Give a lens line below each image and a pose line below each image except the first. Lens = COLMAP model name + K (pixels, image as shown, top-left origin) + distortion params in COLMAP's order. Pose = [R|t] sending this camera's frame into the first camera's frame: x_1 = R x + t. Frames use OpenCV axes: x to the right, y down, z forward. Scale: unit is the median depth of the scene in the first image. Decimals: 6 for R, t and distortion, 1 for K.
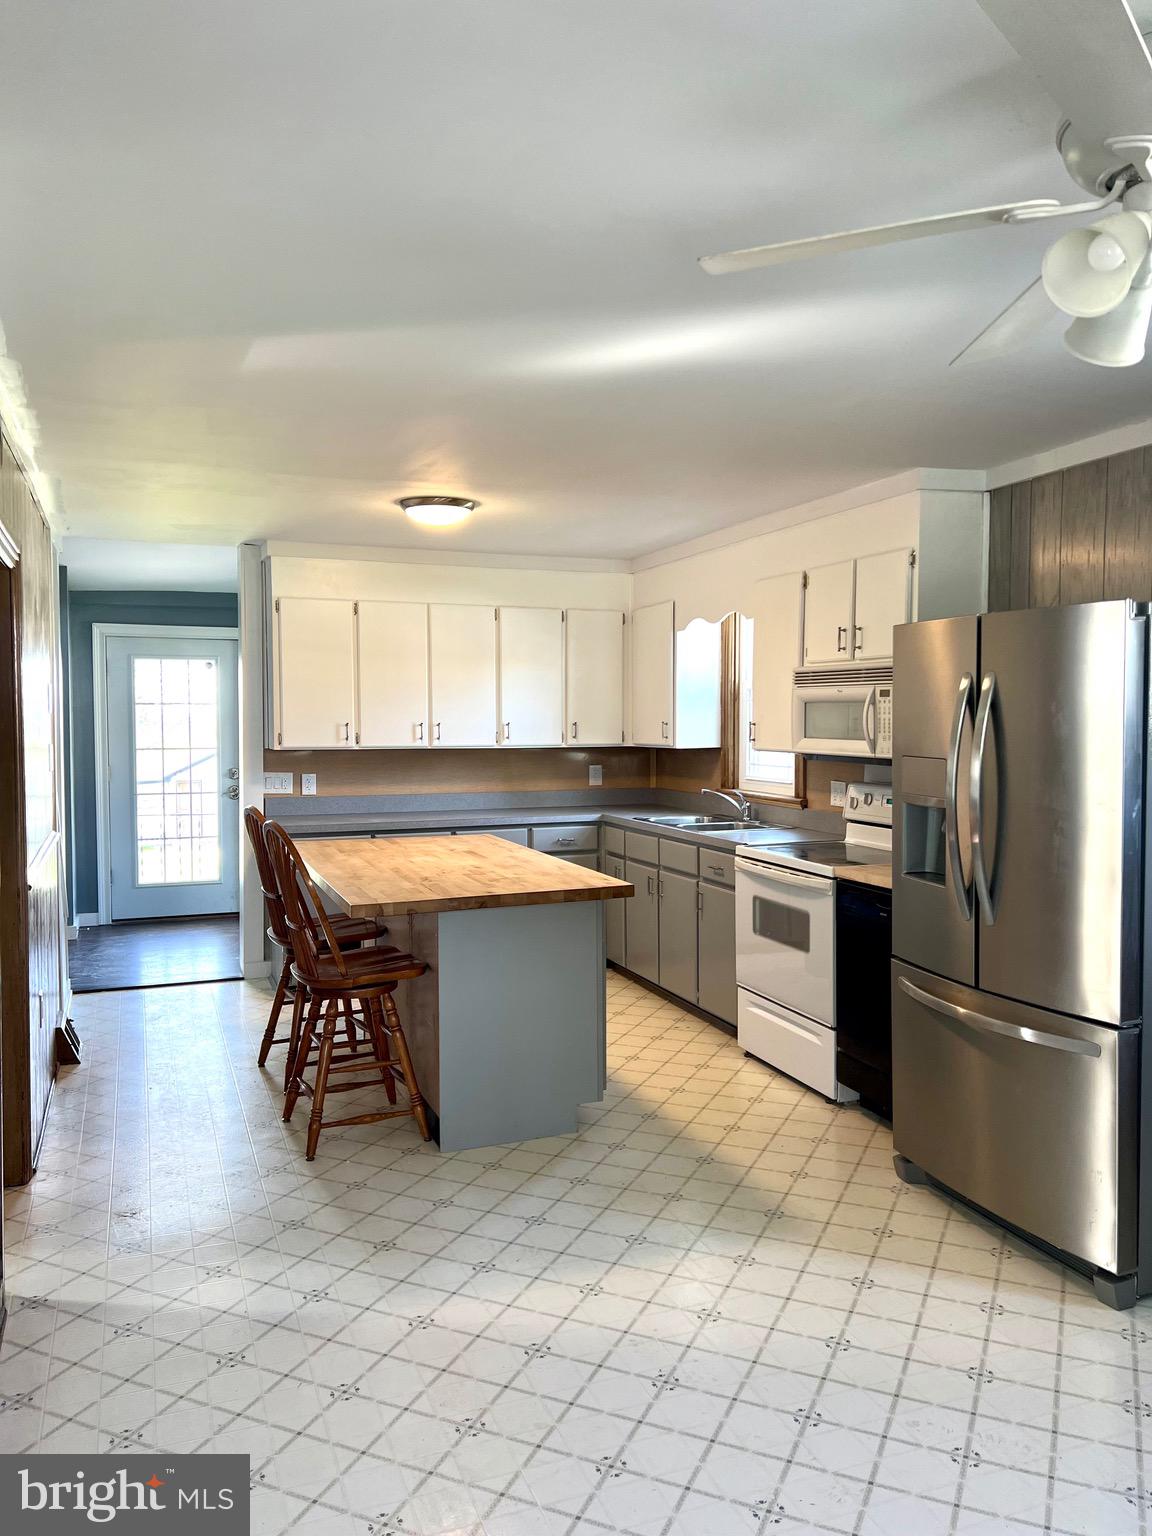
lens RADIAL K [[1140.6, 0, 576.0], [0, 1140.6, 768.0], [0, 0, 1]] dist [-0.003795, -0.002554]
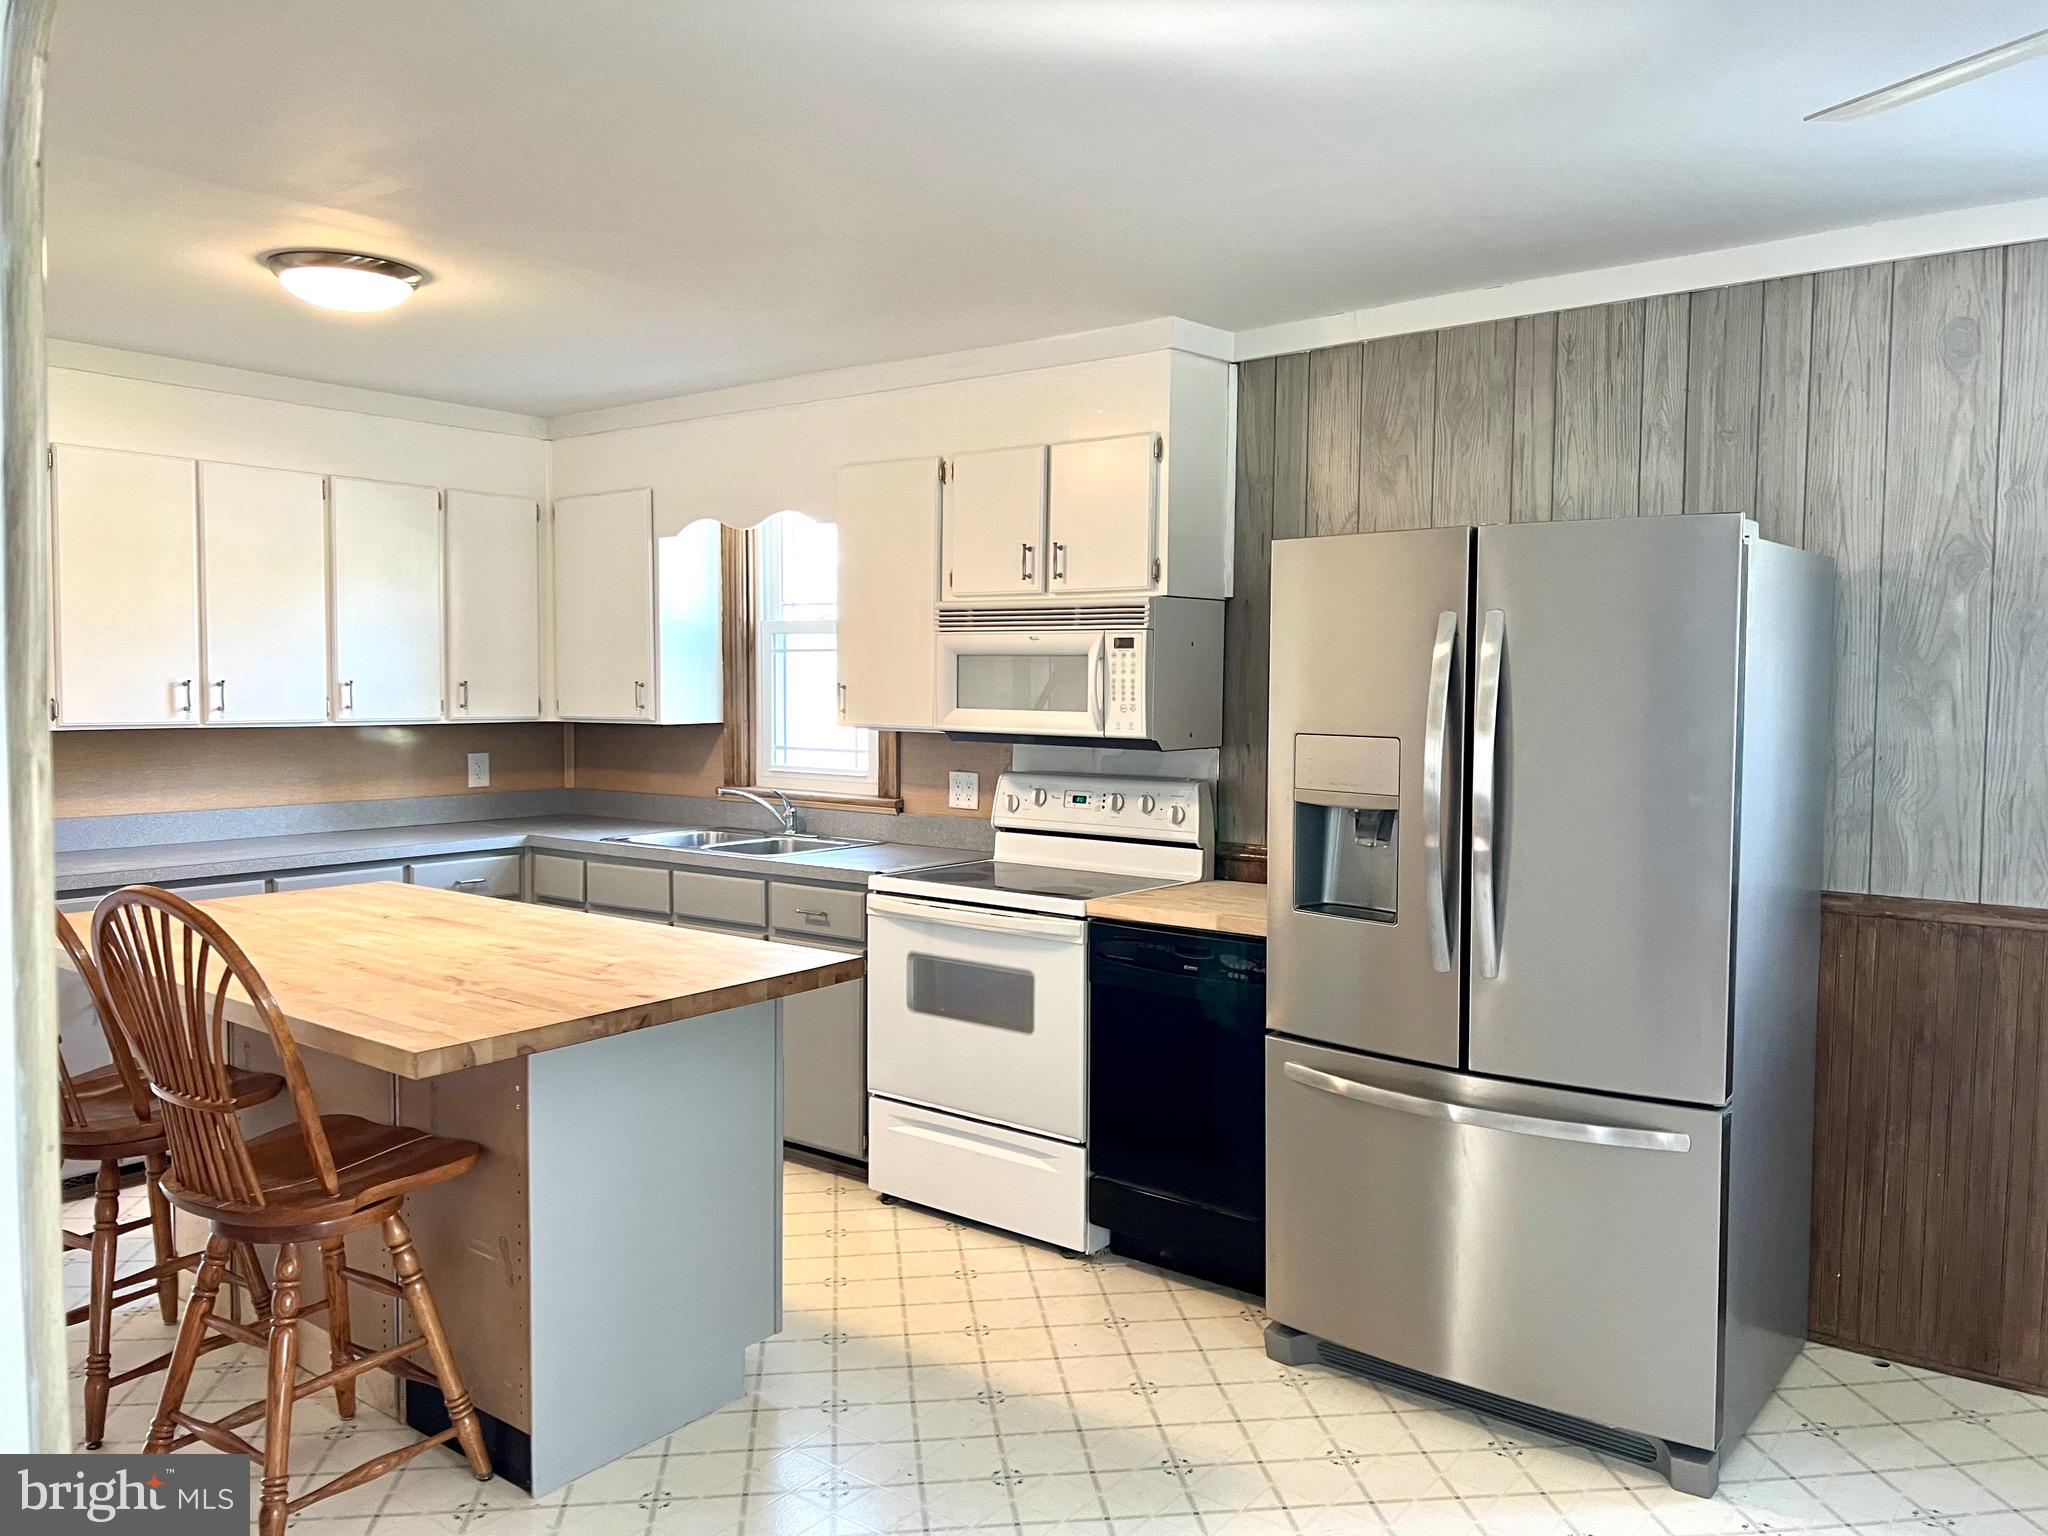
lens RADIAL K [[1537.0, 0, 1027.5], [0, 1537.0, 757.7], [0, 0, 1]] dist [0.112727, -0.193012]
pose [[0.854836, -0.019253, 0.518542, -0.231995], [0.015345, 0.999812, 0.011825, -0.007696], [-0.518672, -0.002151, 0.854971, 0.212789]]
